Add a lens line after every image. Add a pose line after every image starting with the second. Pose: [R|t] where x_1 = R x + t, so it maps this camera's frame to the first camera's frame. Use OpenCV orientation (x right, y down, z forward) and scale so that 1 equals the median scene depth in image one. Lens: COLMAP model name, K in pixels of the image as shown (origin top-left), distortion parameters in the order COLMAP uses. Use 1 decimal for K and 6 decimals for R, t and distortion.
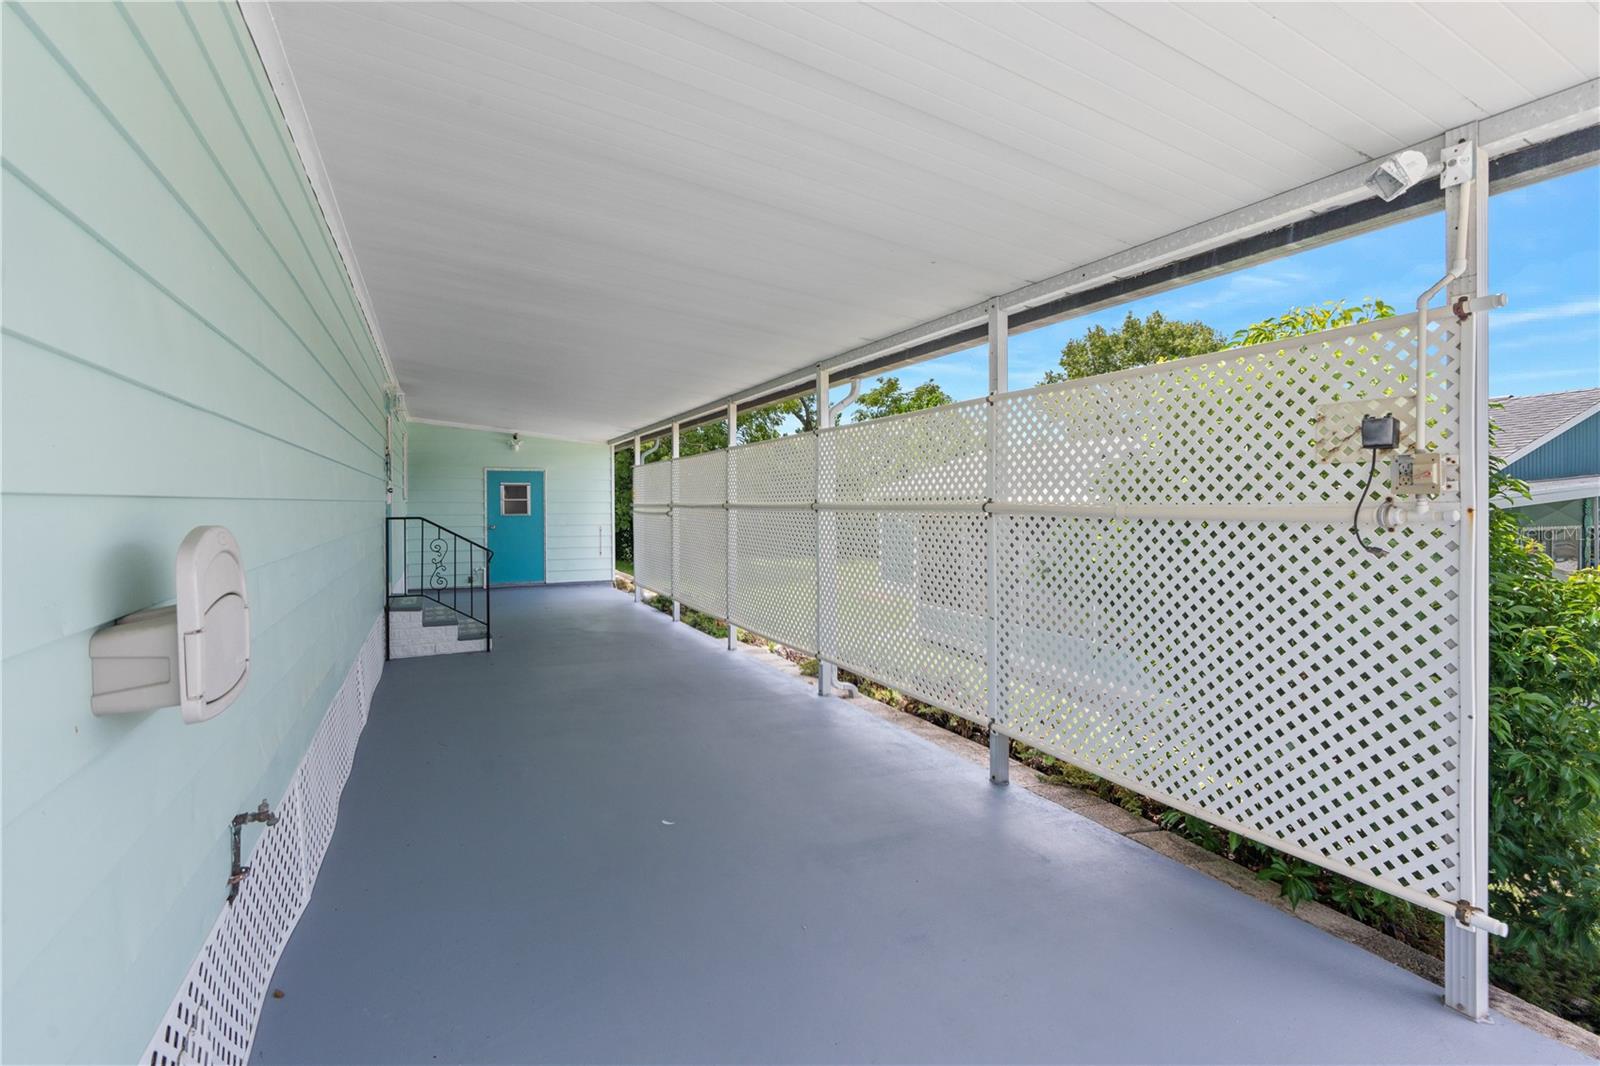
lens RADIAL K [[722.4, 0, 799.6], [0, 722.4, 507.6], [0, 0, 1]] dist [-0.000961, 0.000126]
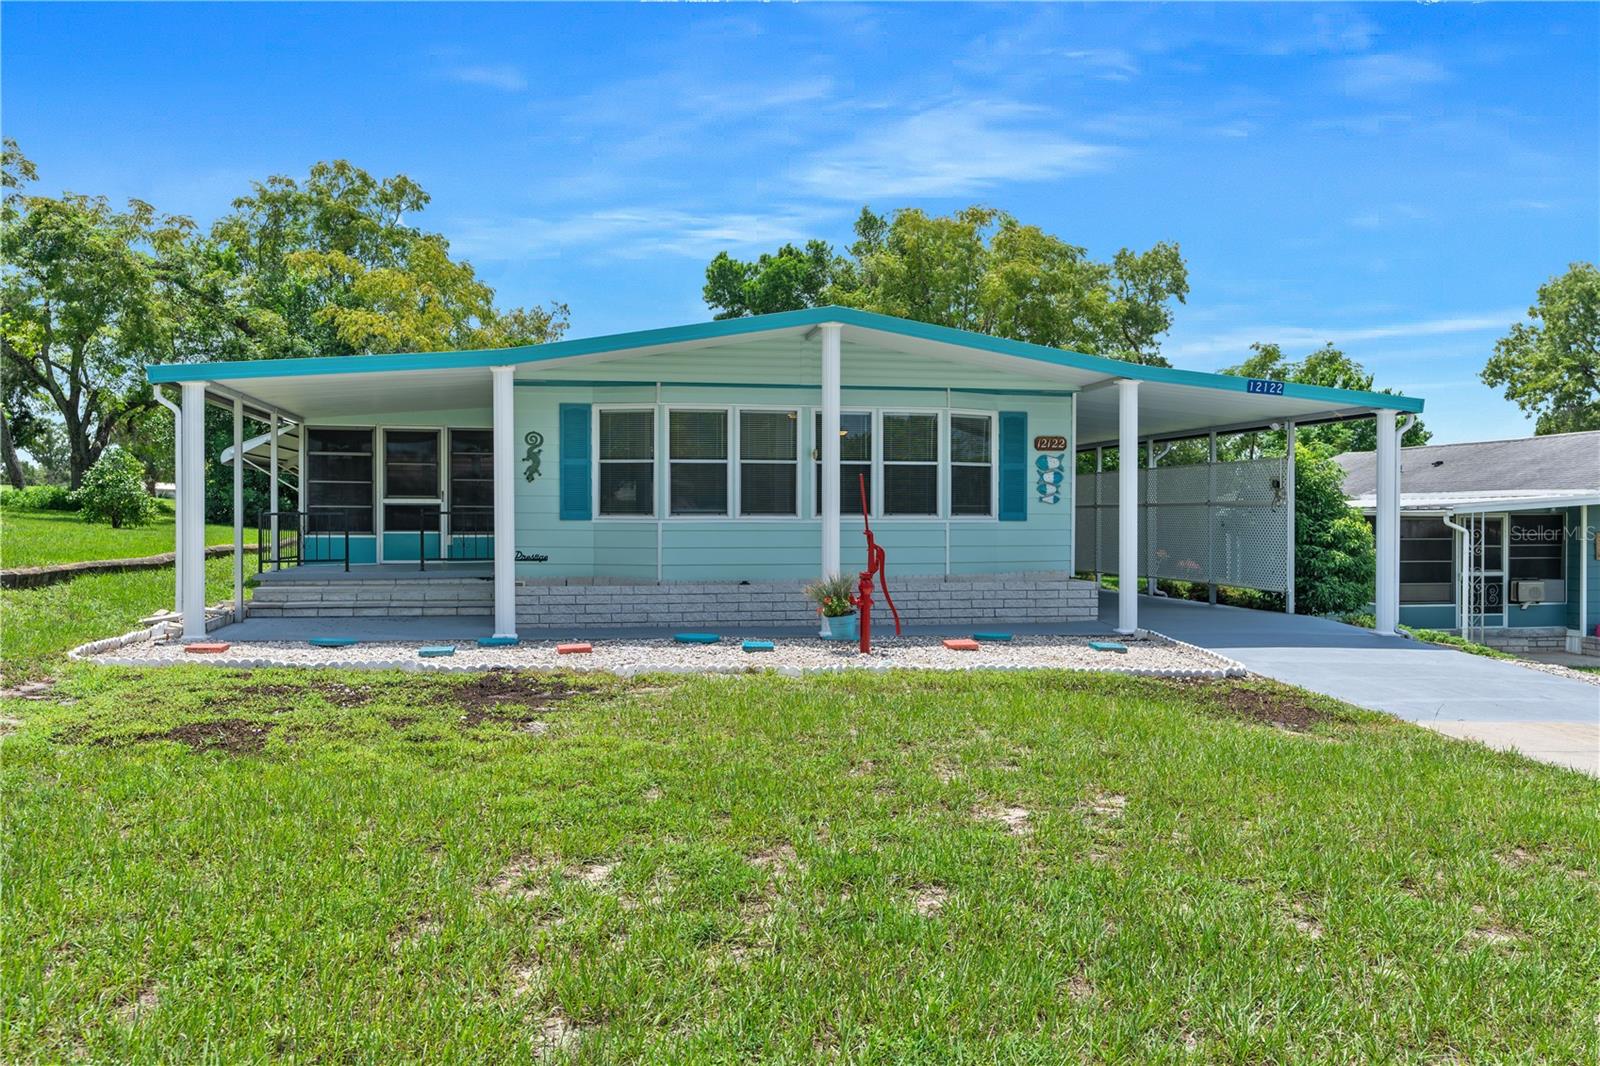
lens RADIAL K [[1244.6, 0, 800.0], [0, 1244.6, 533.0], [0, 0, 1]] dist [-0.005377, 0.000952]
pose [[0.963967, 0.002774, -0.266007, 0.011402], [-0.001841, 0.999991, 0.003755, 0.038558], [0.266015, -0.003130, 0.963964, -1.556231]]
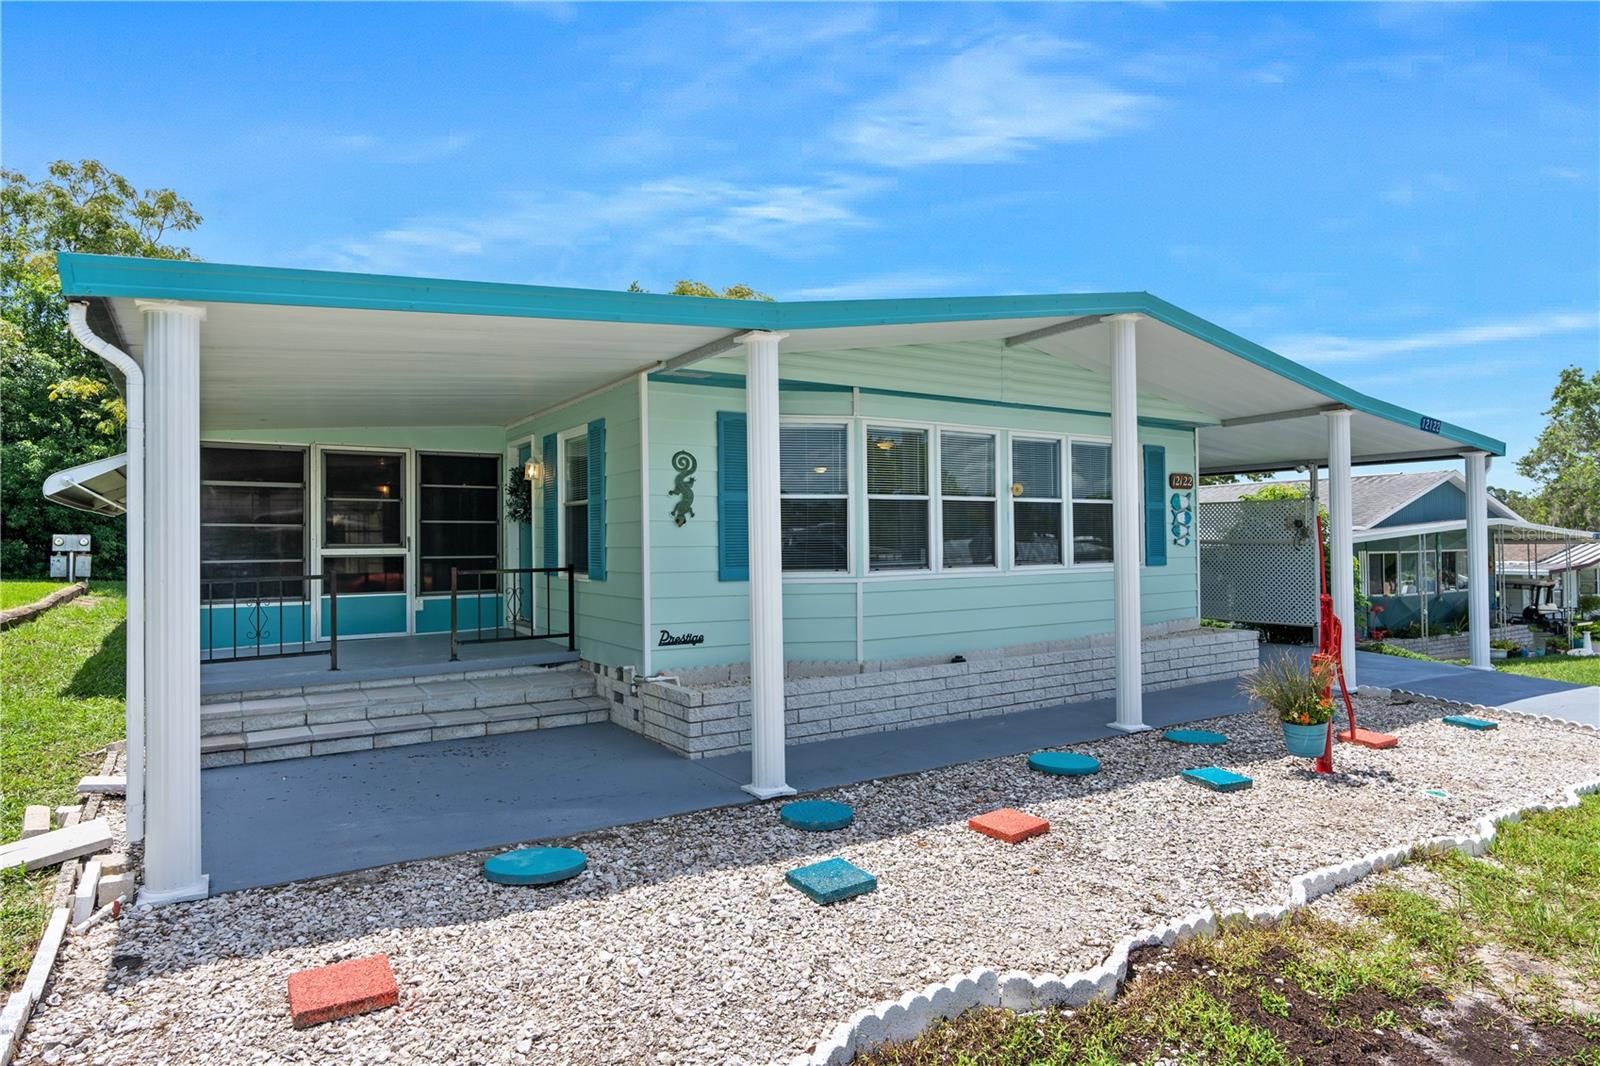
lens RADIAL K [[903.0, 0, 800.0], [0, 903.0, 533.0], [0, 0, 1]] dist [0.000751, 0.000058]
pose [[0.993747, -0.011954, 0.111015, -0.656286], [0.014157, 0.999718, -0.019074, 0.005483], [-0.110755, 0.020526, 0.993636, -0.958715]]
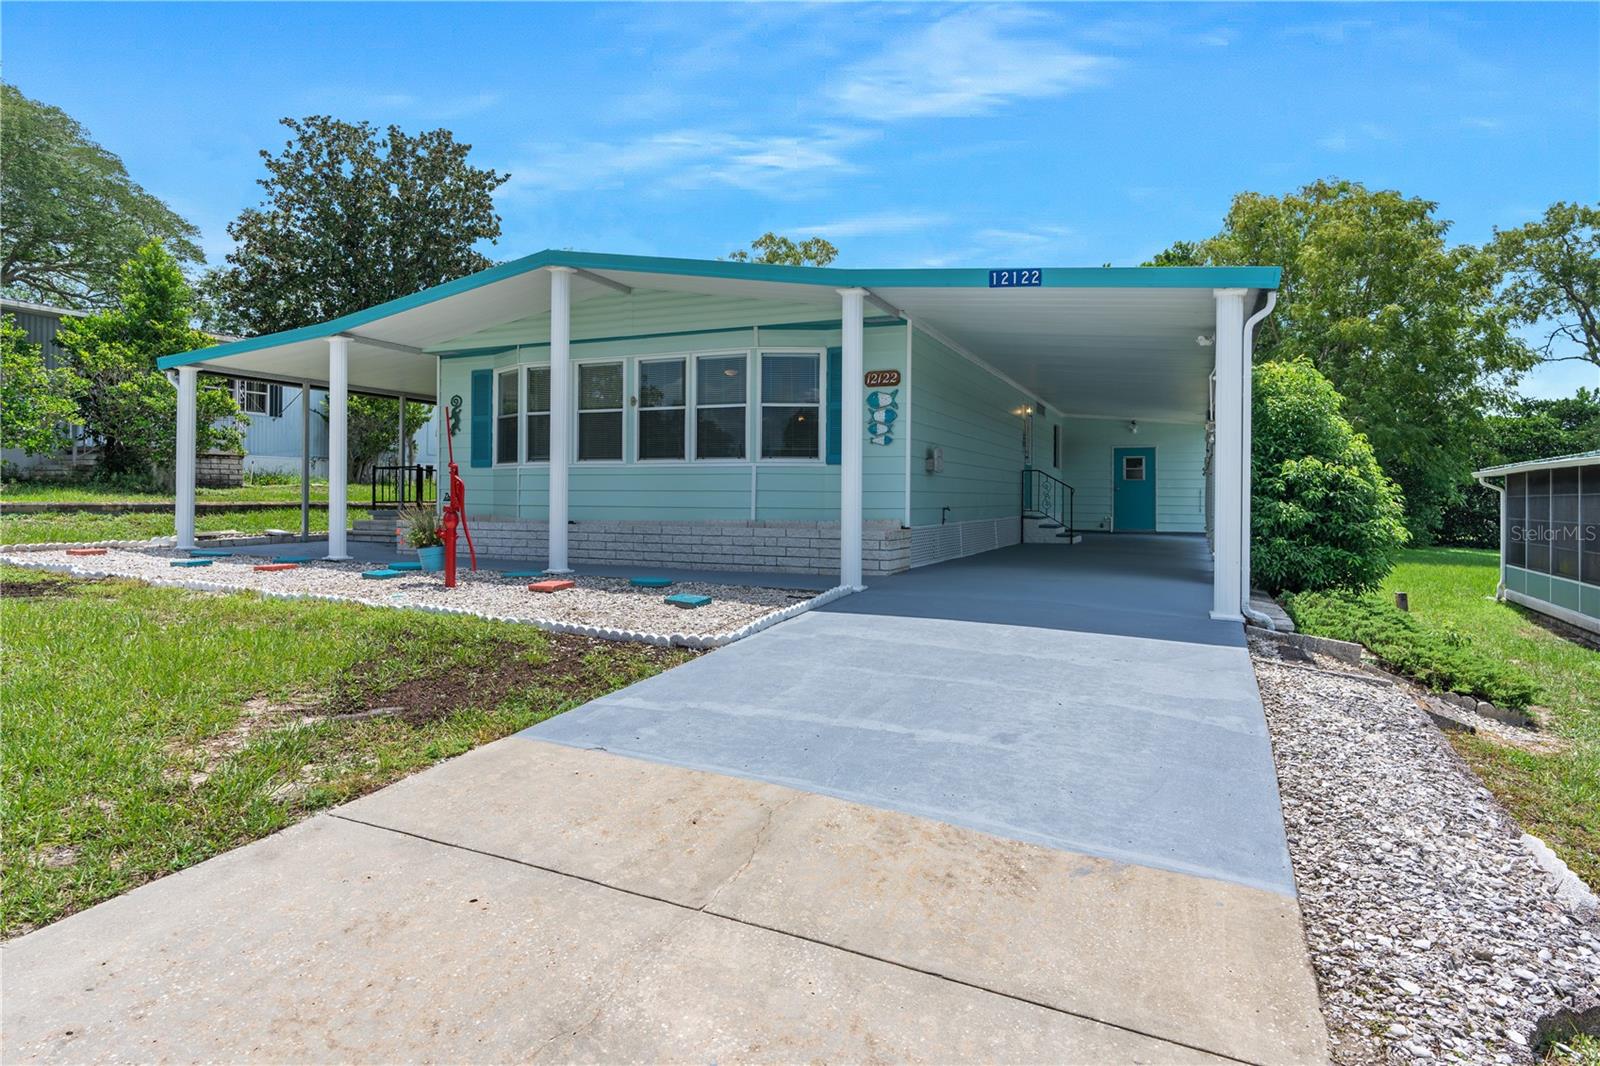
lens RADIAL K [[911.0, 0, 794.8], [0, 911.0, 506.1], [0, 0, 1]] dist [0.004615, 0.000659]
pose [[0.633952, 0.010325, -0.773304, 0.632381], [-0.012195, 0.999920, 0.003354, 0.073604], [0.773276, 0.007304, 0.634027, -0.697082]]
